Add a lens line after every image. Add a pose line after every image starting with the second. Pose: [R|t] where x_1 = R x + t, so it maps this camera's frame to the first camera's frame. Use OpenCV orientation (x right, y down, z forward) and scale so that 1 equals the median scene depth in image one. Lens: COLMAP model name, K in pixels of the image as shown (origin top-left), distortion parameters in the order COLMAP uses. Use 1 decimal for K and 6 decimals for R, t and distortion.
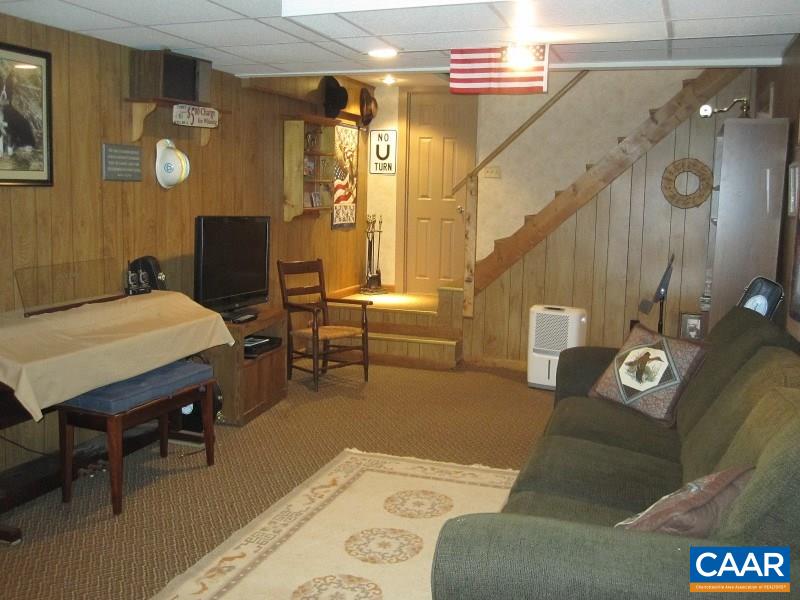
lens RADIAL K [[789.6, 0, 396.4], [0, 789.6, 295.1], [0, 0, 1]] dist [-0.078475, 0.042139]
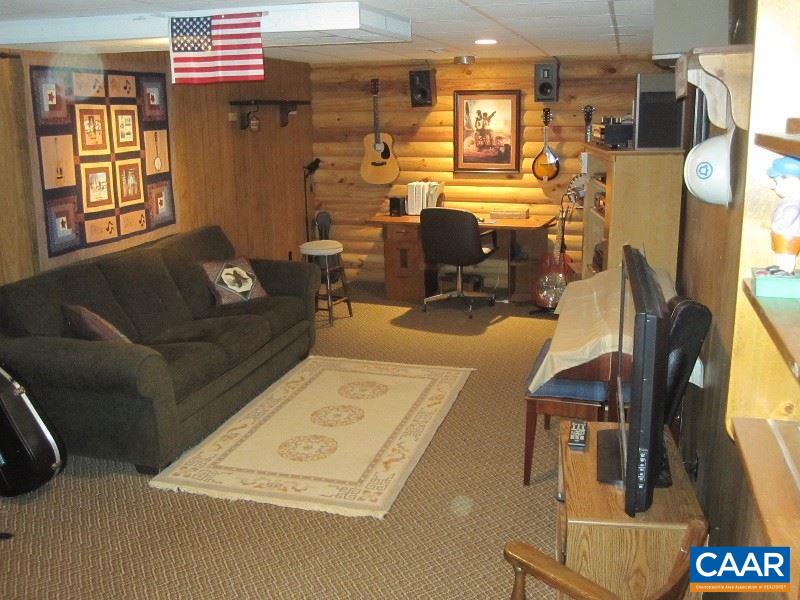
lens RADIAL K [[789.6, 0, 396.4], [0, 789.6, 295.1], [0, 0, 1]] dist [-0.078475, 0.042139]
pose [[-0.998134, 0.004219, -0.060920, -0.030930], [-0.017492, 0.936052, 0.351426, -0.338131], [0.058507, 0.351836, -0.934231, 1.920025]]
